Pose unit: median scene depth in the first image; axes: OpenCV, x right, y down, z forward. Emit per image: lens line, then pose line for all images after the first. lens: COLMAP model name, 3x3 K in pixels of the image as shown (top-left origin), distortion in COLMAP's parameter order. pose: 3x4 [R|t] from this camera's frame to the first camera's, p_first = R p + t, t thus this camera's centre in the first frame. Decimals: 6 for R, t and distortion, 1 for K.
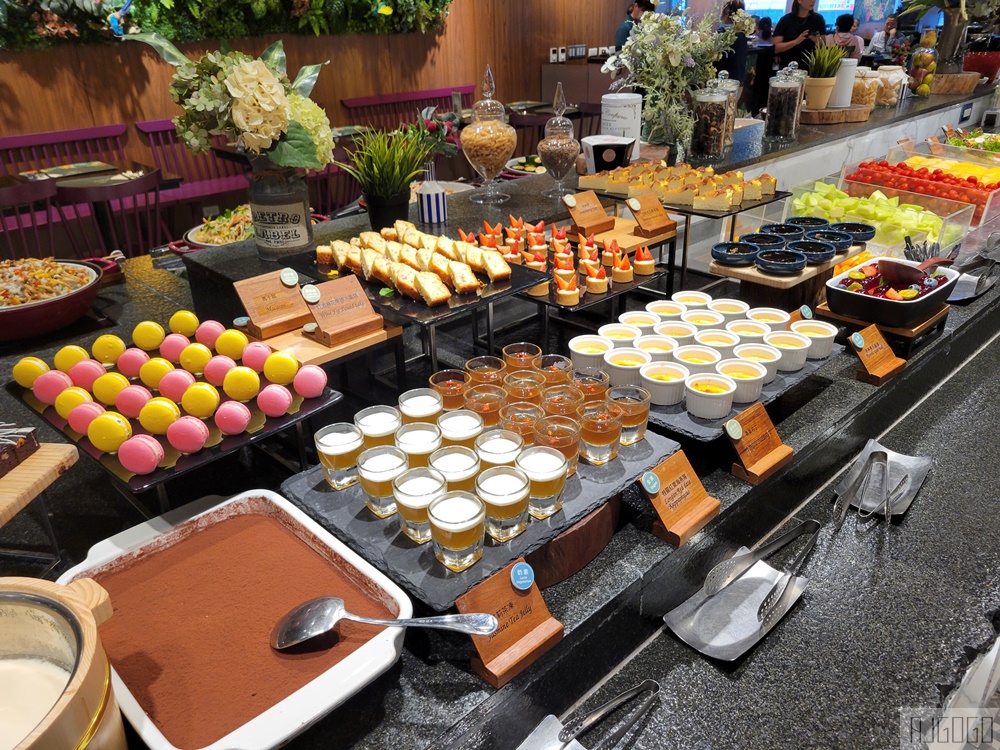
lens RADIAL K [[760.8, 0, 500.7], [0, 760.8, 361.5], [0, 0, 1]] dist [0.048249, -0.043106]
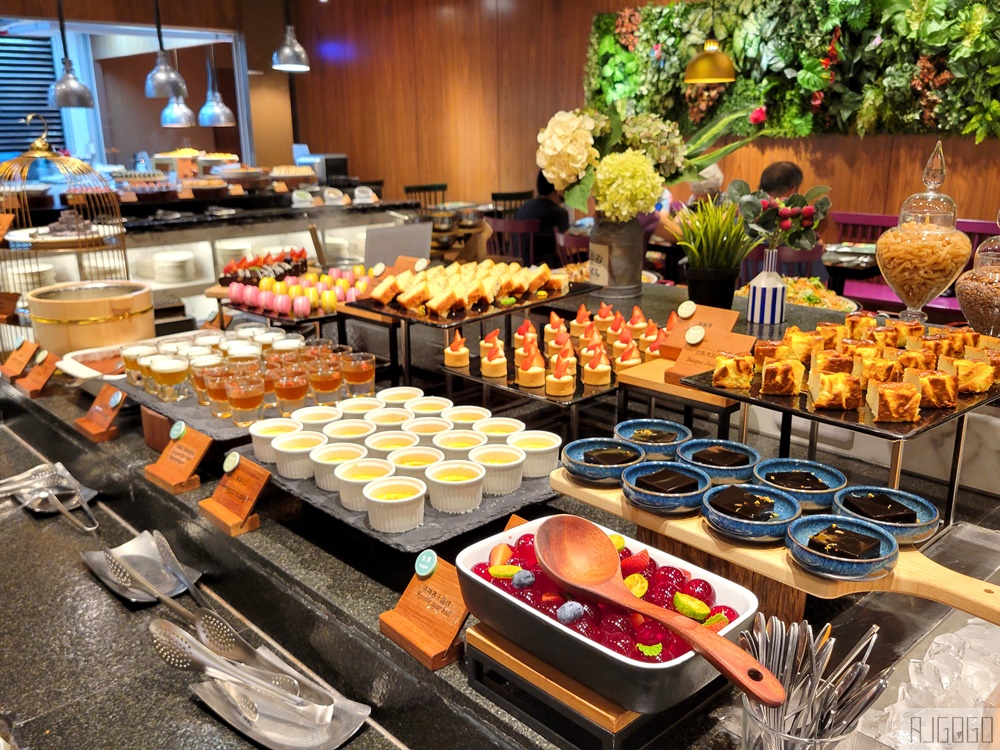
lens RADIAL K [[867.1, 0, 500.0], [0, 867.1, 375.0], [0, 0, 1]] dist [0.027075, -0.004551]
pose [[-0.008420, 0.302712, -0.953045, 0.249367], [-0.413350, 0.866787, 0.278966, -0.086792], [0.910533, 0.396290, 0.117828, 0.207734]]
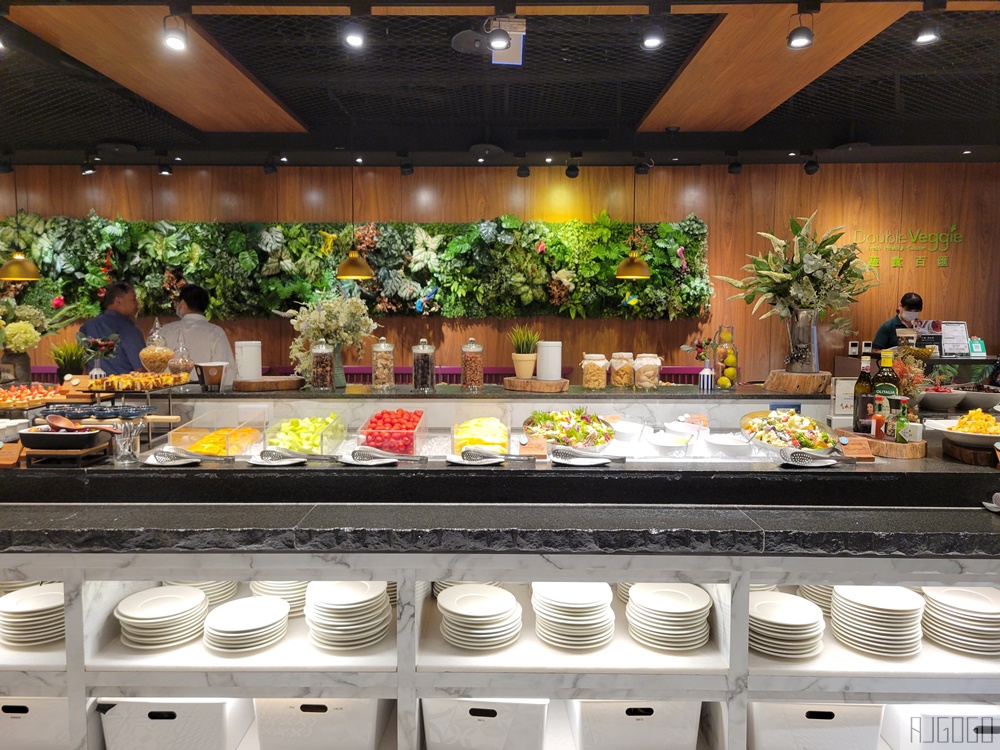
lens RADIAL K [[760.8, 0, 500.7], [0, 760.8, 361.5], [0, 0, 1]] dist [0.048249, -0.043106]
pose [[0.722455, 0.078958, -0.686894, 0.627283], [-0.311004, 0.924394, -0.220847, -0.042698], [0.617523, 0.373179, 0.692389, 0.077940]]
